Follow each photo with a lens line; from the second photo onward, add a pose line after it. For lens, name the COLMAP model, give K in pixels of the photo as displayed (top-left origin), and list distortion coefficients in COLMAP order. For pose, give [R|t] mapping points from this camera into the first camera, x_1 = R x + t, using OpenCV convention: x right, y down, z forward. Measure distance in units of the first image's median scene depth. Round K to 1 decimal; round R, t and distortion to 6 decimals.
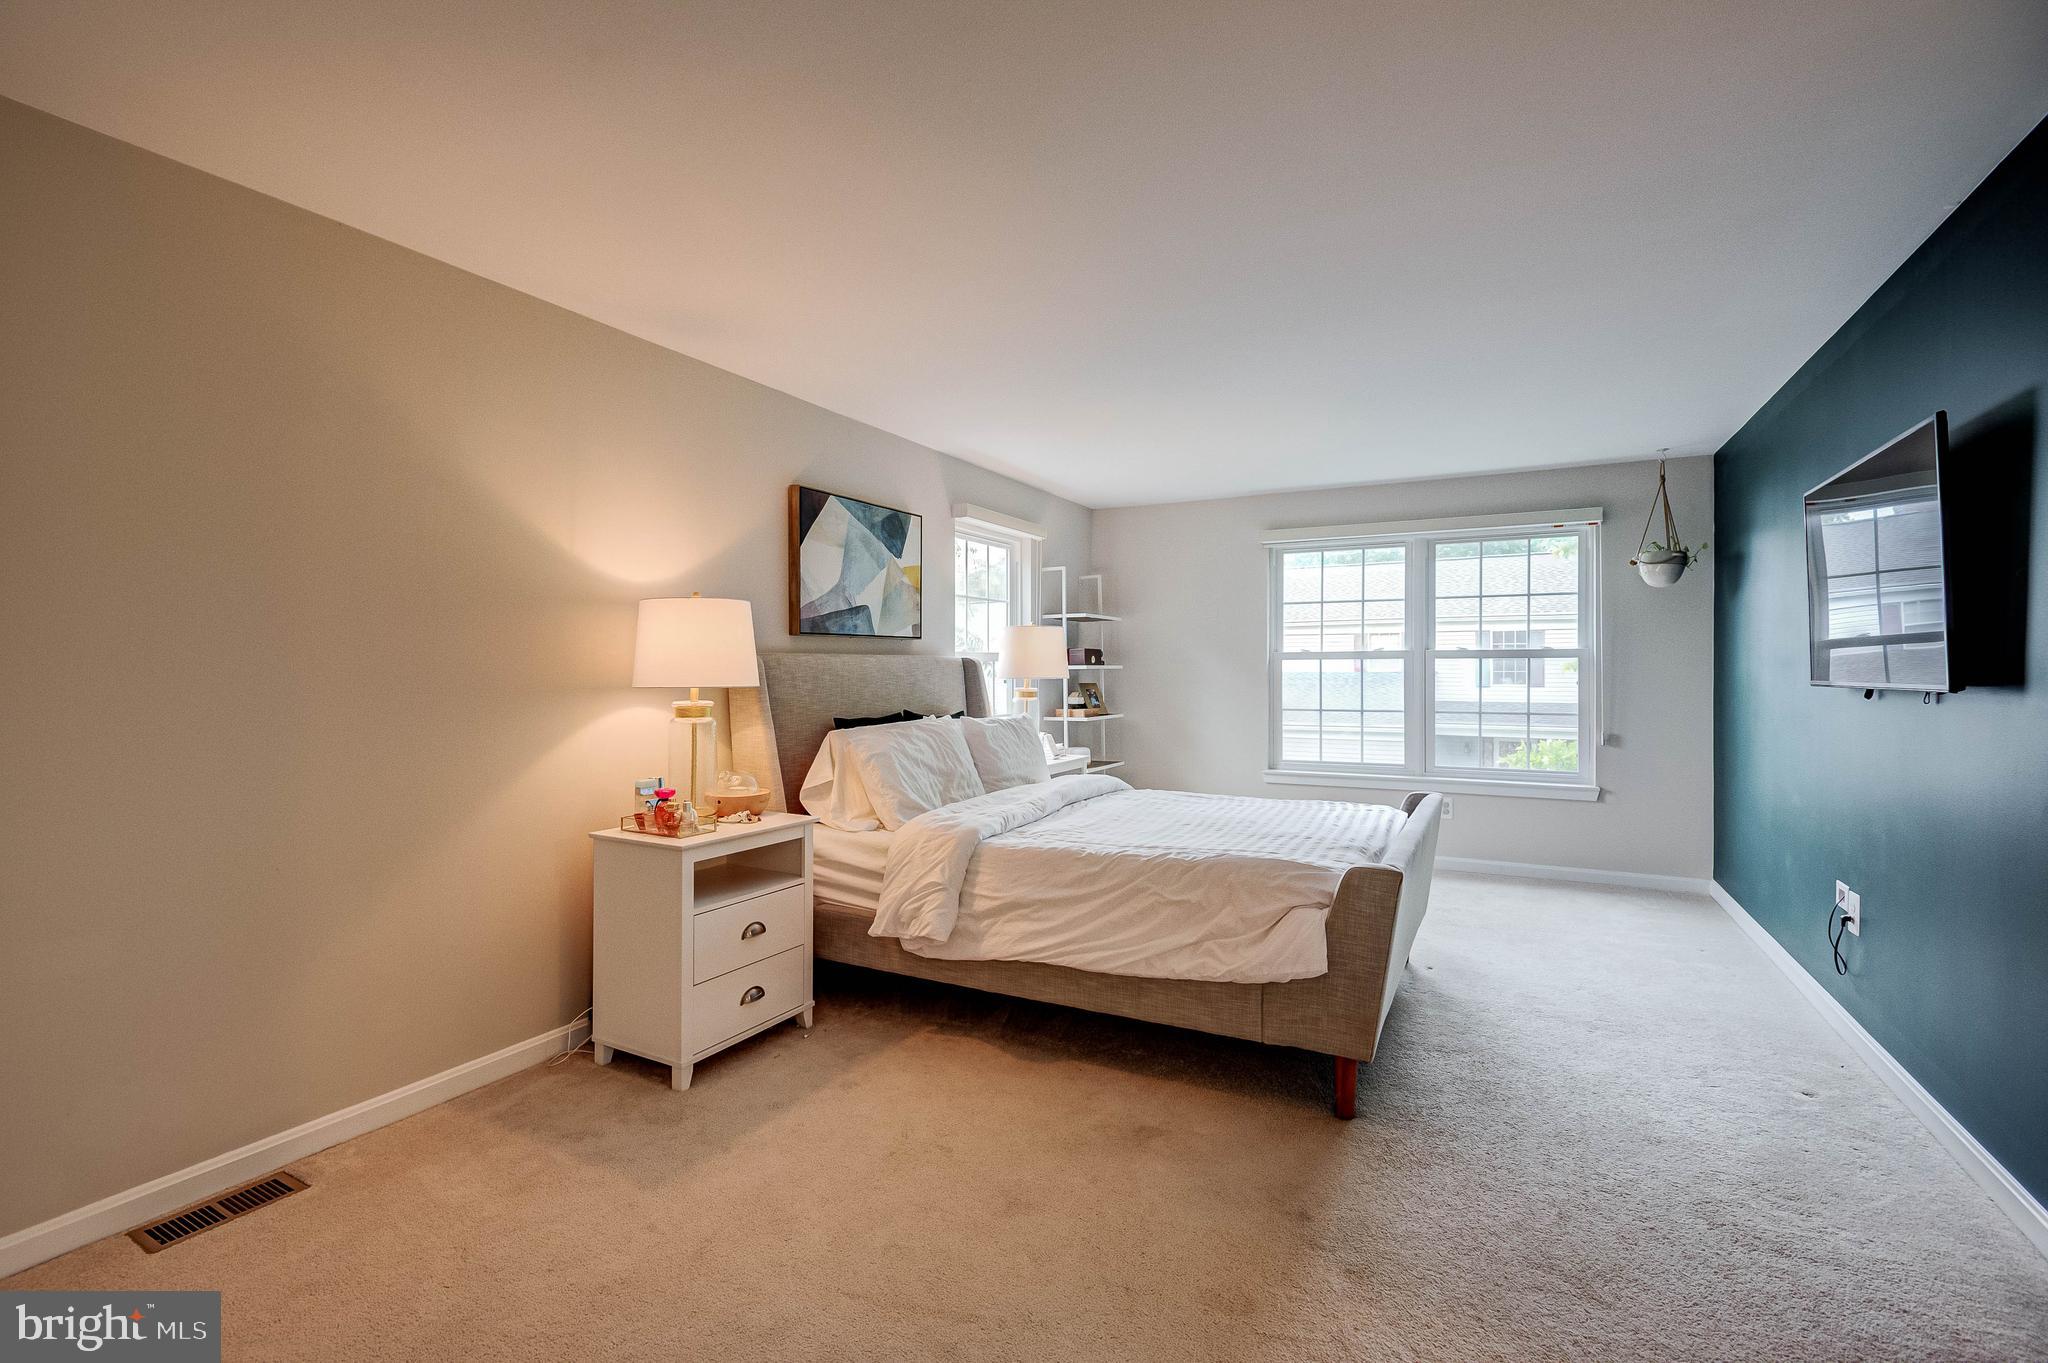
lens RADIAL K [[917.3, 0, 1020.2], [0, 917.3, 686.3], [0, 0, 1]] dist [0.001014, -0.005834]
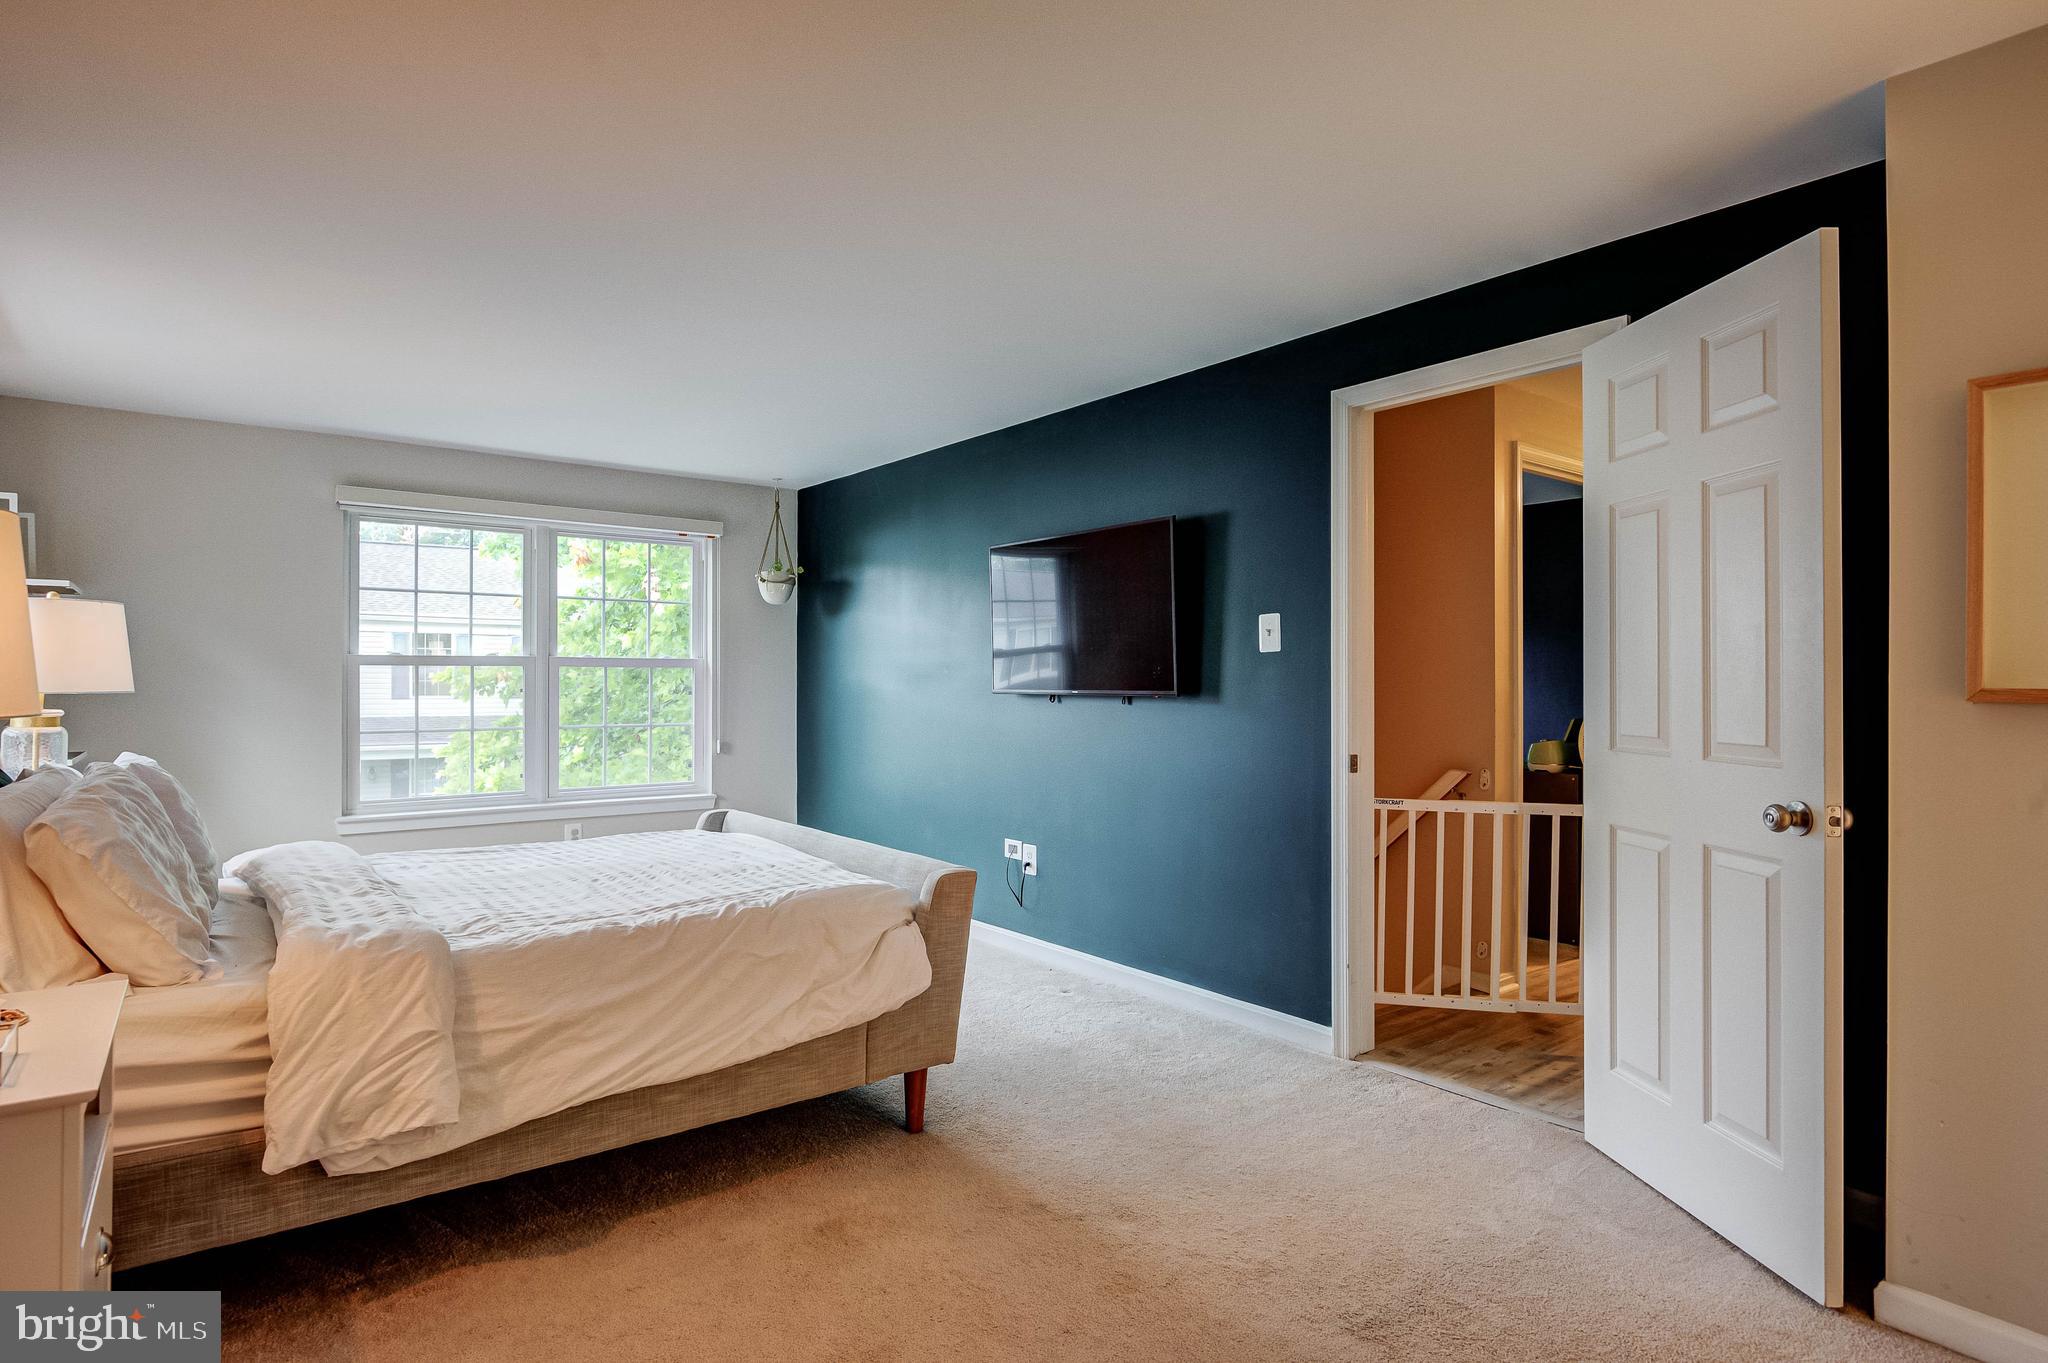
lens RADIAL K [[1066.2, 0, 1020.7], [0, 1066.2, 675.6], [0, 0, 1]] dist [-0.010554, 0.000987]
pose [[0.421317, 0.007123, 0.906886, -0.545125], [0.012166, 0.999835, -0.013505, -0.004824], [-0.906832, 0.016723, 0.421160, 0.341901]]
